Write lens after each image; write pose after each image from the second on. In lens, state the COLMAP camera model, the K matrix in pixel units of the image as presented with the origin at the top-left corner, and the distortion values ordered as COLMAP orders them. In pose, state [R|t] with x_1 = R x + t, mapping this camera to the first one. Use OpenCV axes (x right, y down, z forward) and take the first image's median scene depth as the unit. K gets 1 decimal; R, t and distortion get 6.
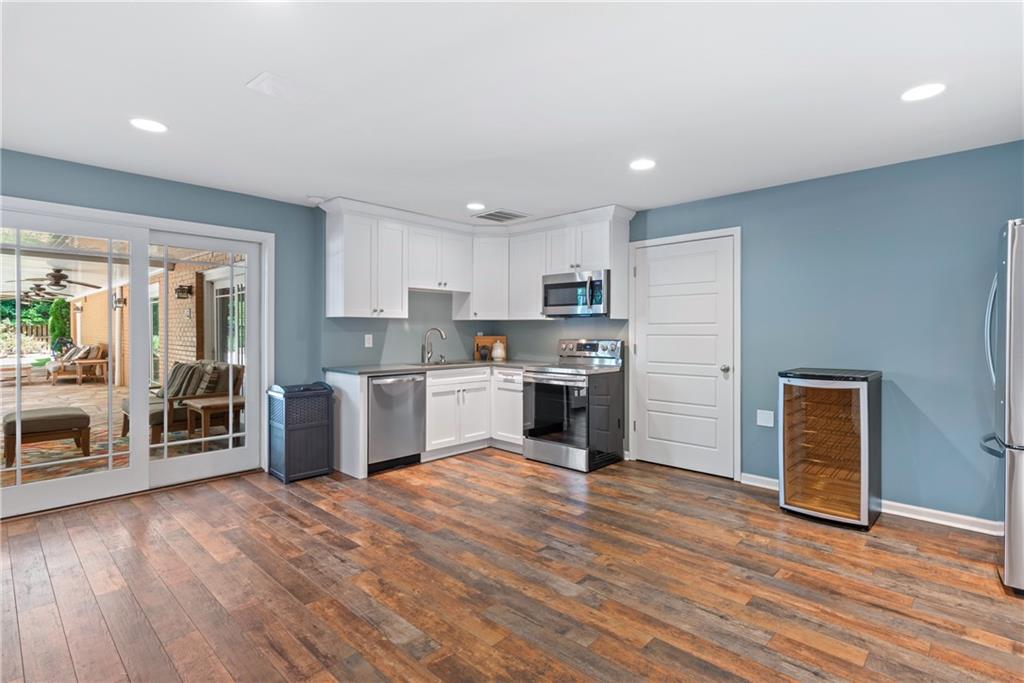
lens RADIAL K [[501.0, 0, 501.7], [0, 501.0, 331.1], [0, 0, 1]] dist [0.014893, -0.000712]
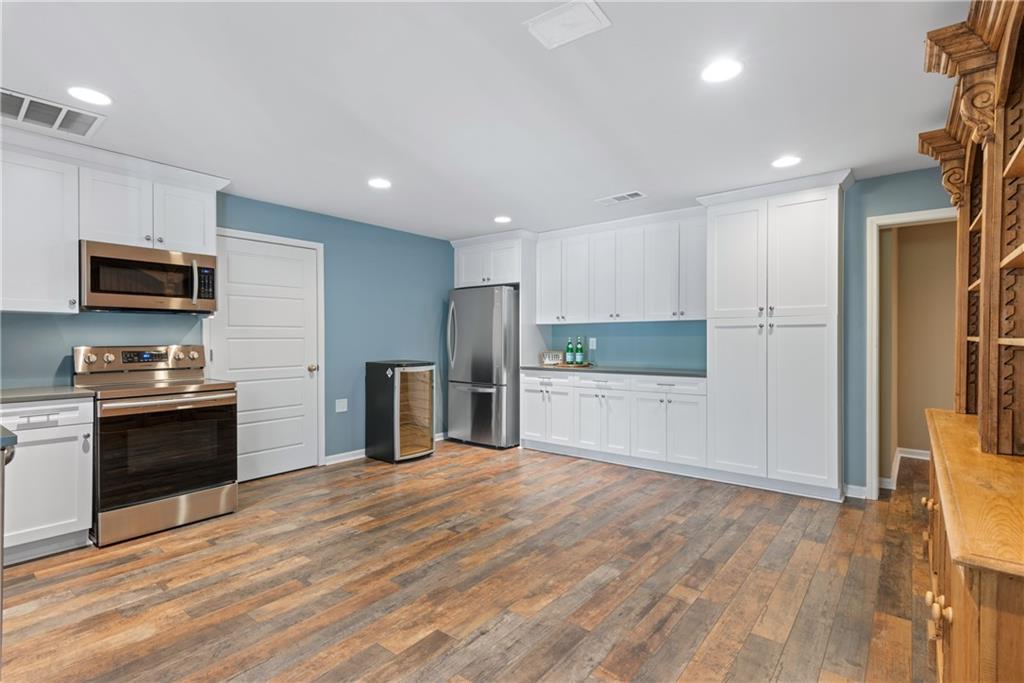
lens RADIAL K [[501.0, 0, 511.0], [0, 501.0, 342.1], [0, 0, 1]] dist [0.014893, -0.000712]
pose [[-0.104347, -0.007434, 0.994513, -0.904494], [0.002614, 0.999967, 0.007749, 0.011987], [-0.994538, 0.003408, -0.104324, 0.876916]]
